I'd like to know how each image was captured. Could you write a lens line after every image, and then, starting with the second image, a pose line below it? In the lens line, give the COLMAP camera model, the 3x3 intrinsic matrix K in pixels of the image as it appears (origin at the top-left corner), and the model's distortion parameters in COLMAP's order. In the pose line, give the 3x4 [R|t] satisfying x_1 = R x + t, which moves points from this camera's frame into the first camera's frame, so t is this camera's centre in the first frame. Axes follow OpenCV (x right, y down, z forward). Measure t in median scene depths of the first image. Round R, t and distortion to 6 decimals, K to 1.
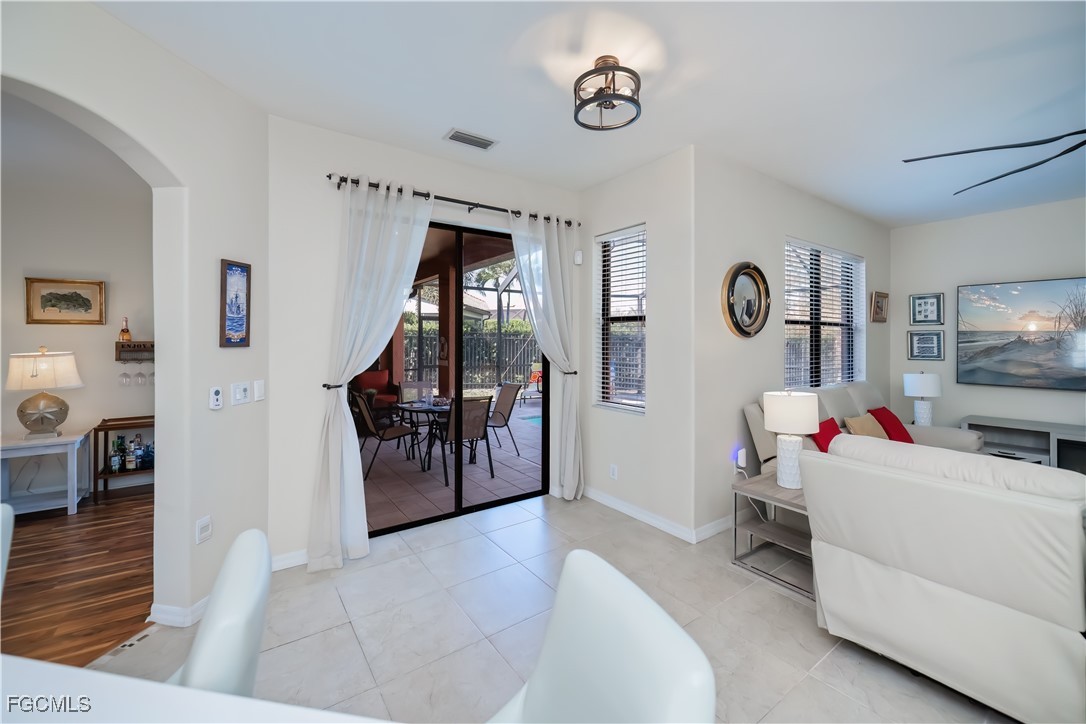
lens RADIAL K [[437.7, 0, 551.0], [0, 437.7, 335.5], [0, 0, 1]] dist [-0.003296, -0.000530]
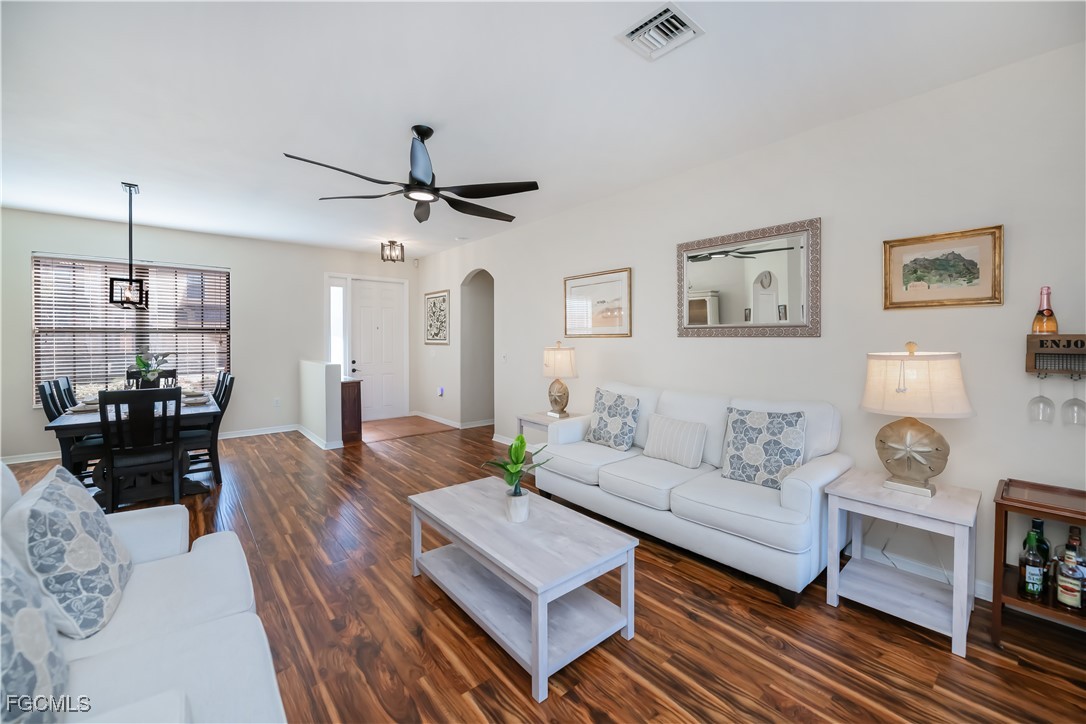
lens RADIAL K [[437.7, 0, 549.4], [0, 437.7, 346.8], [0, 0, 1]] dist [-0.003296, -0.000530]
pose [[0.094984, 0.016769, -0.995338, -0.559690], [0.005383, 0.999835, 0.017358, 0.016676], [0.995464, -0.007007, 0.094878, 0.402658]]
